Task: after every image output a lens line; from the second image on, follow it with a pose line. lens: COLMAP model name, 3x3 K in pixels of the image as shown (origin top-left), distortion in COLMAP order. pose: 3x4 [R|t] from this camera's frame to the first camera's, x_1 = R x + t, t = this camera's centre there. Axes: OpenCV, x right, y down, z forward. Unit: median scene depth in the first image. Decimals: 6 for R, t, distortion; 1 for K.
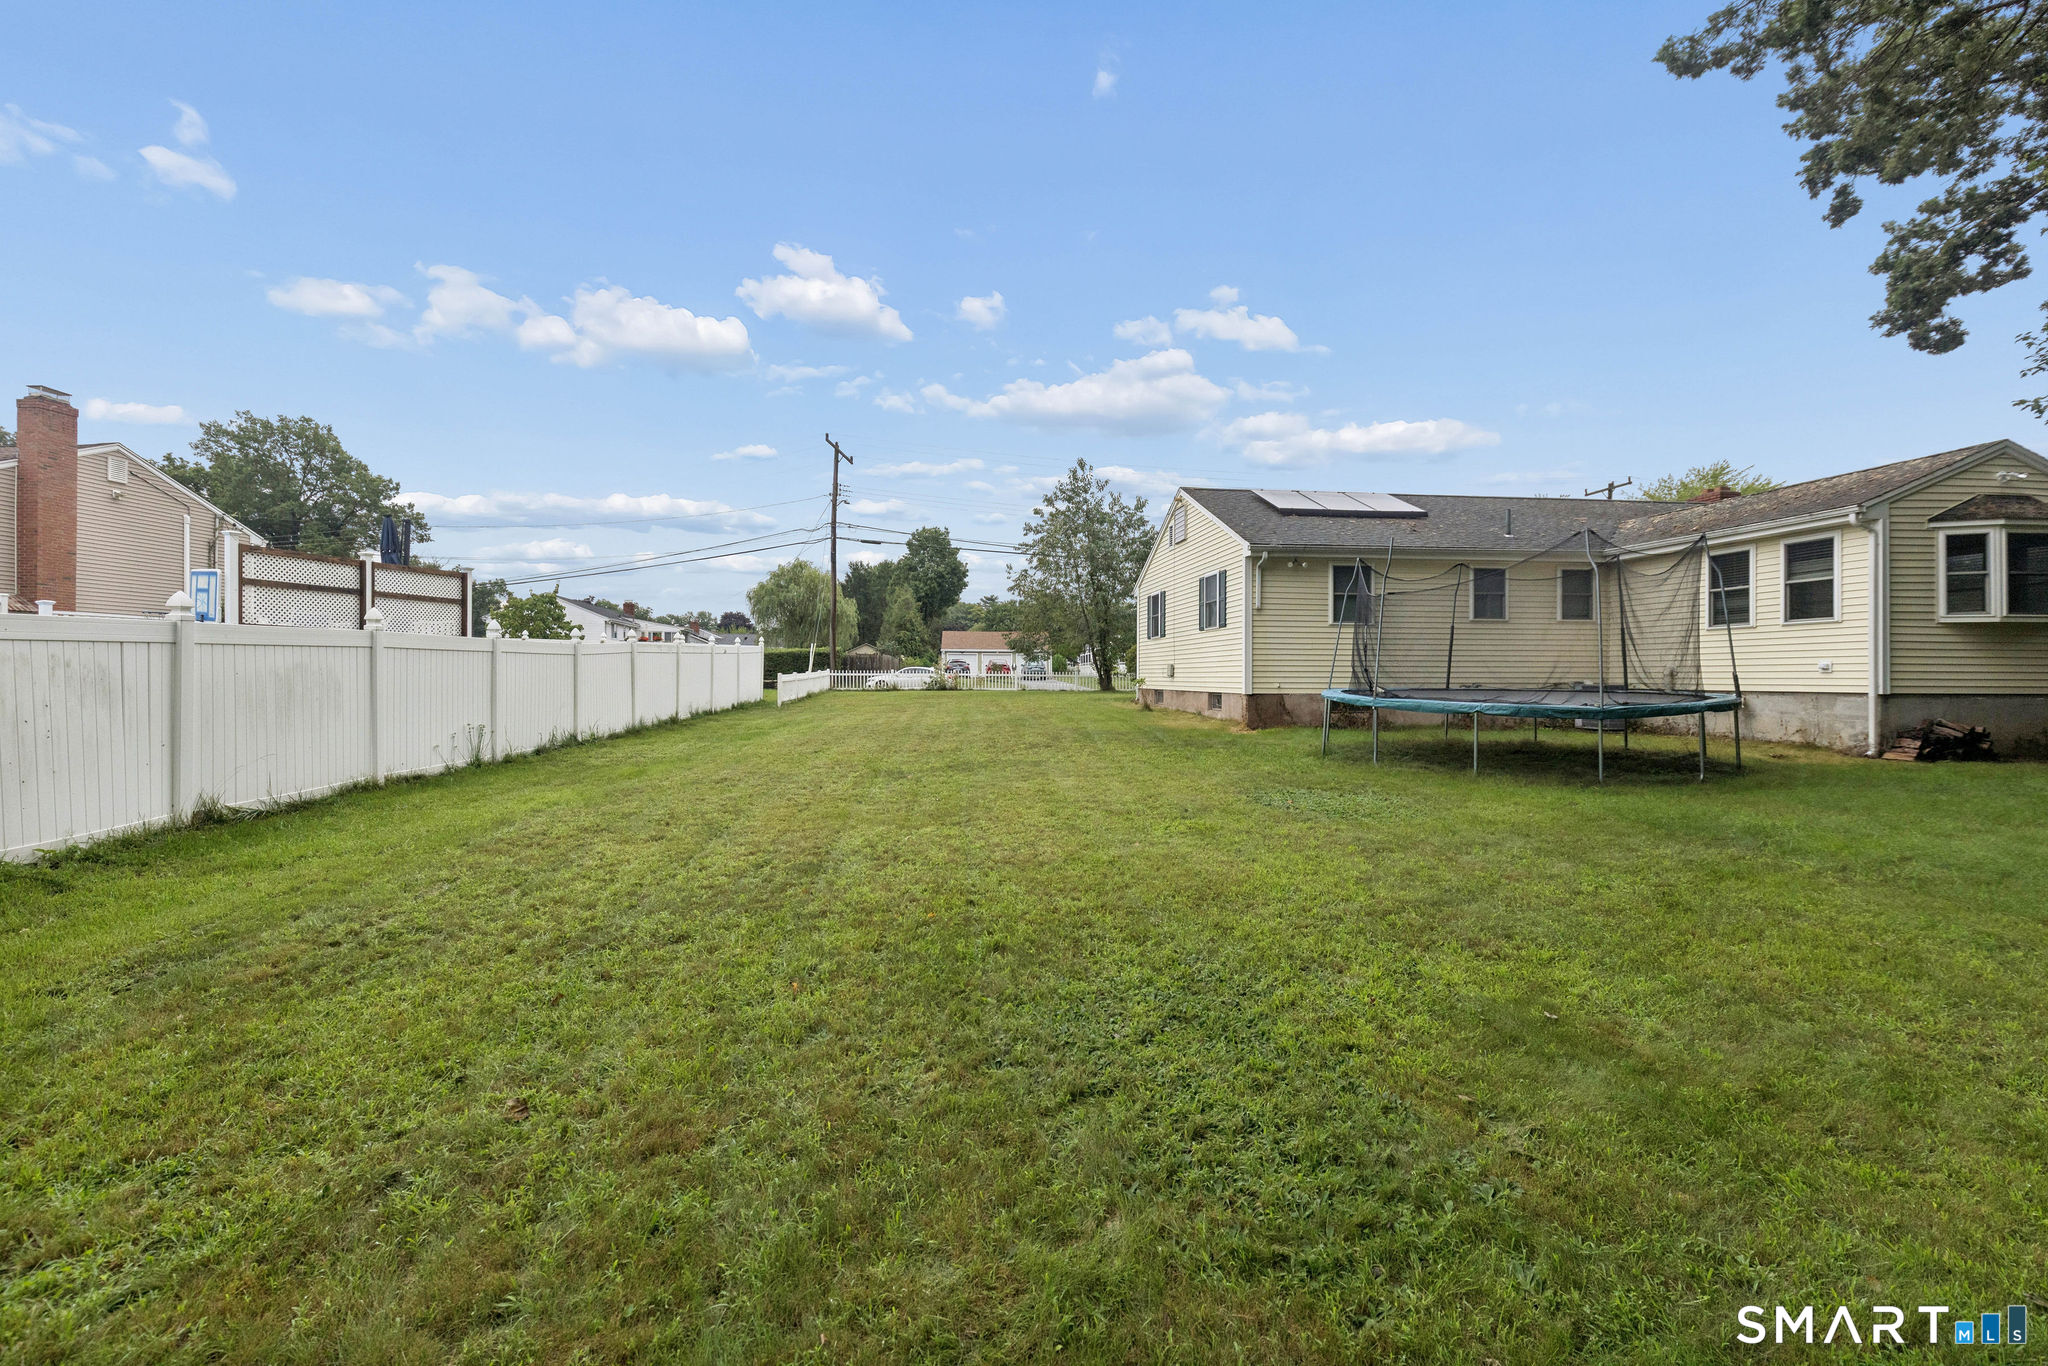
lens RADIAL K [[942.5, 0, 1029.7], [0, 942.5, 680.3], [0, 0, 1]] dist [0.004189, -0.002299]
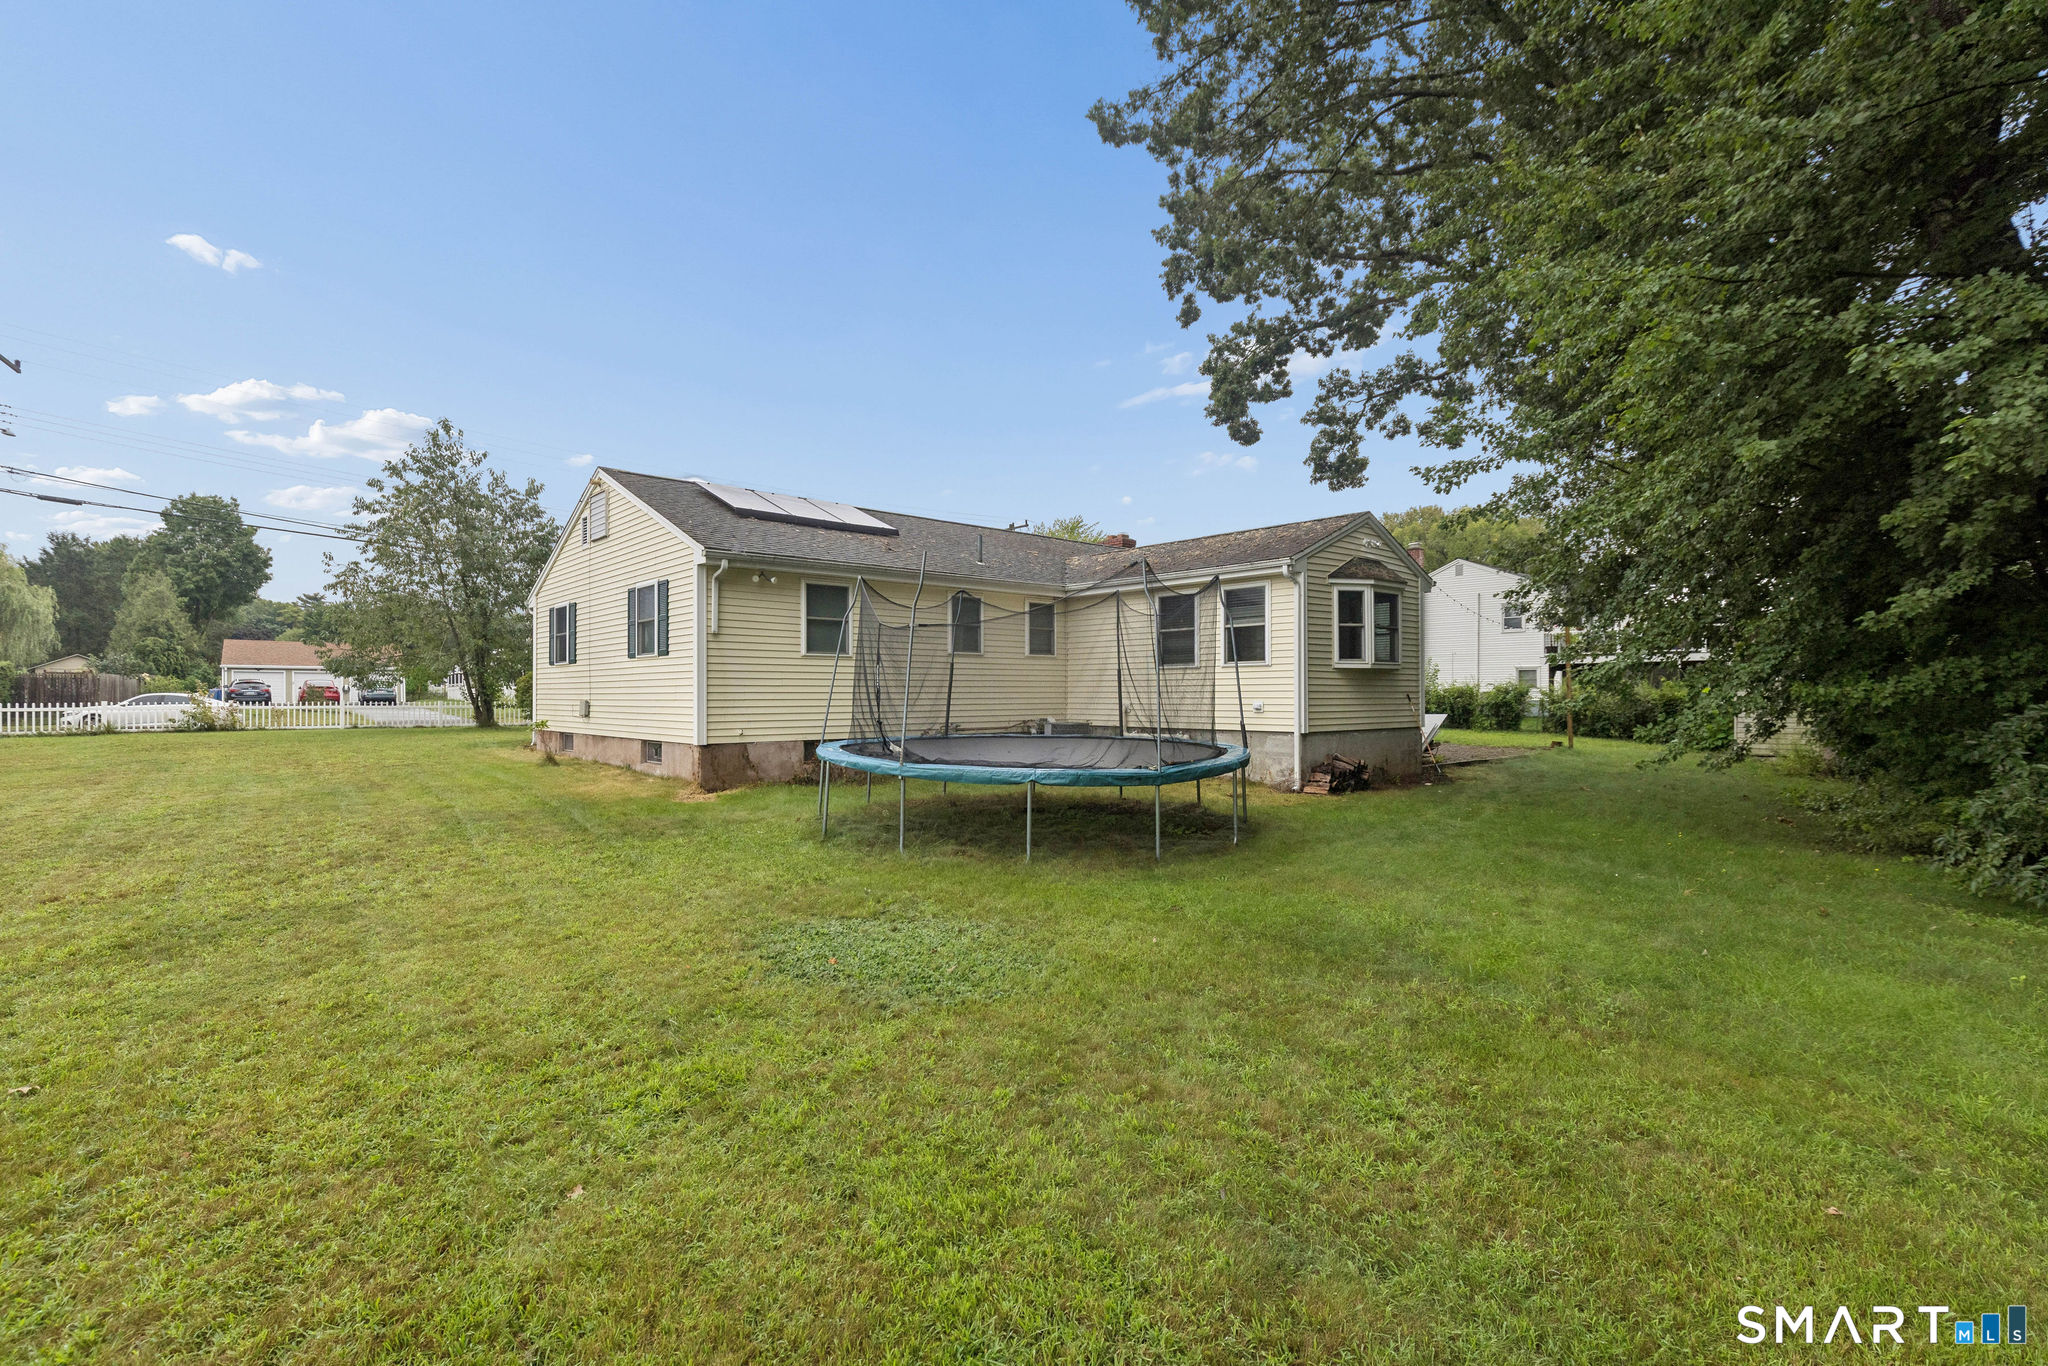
lens RADIAL K [[942.5, 0, 1025.7], [0, 942.5, 698.8], [0, 0, 1]] dist [0.004189, -0.002299]
pose [[0.824405, -0.005463, 0.565975, 0.012744], [0.004785, 0.999985, 0.002682, -0.018162], [-0.565981, 0.000497, 0.824418, 0.173491]]
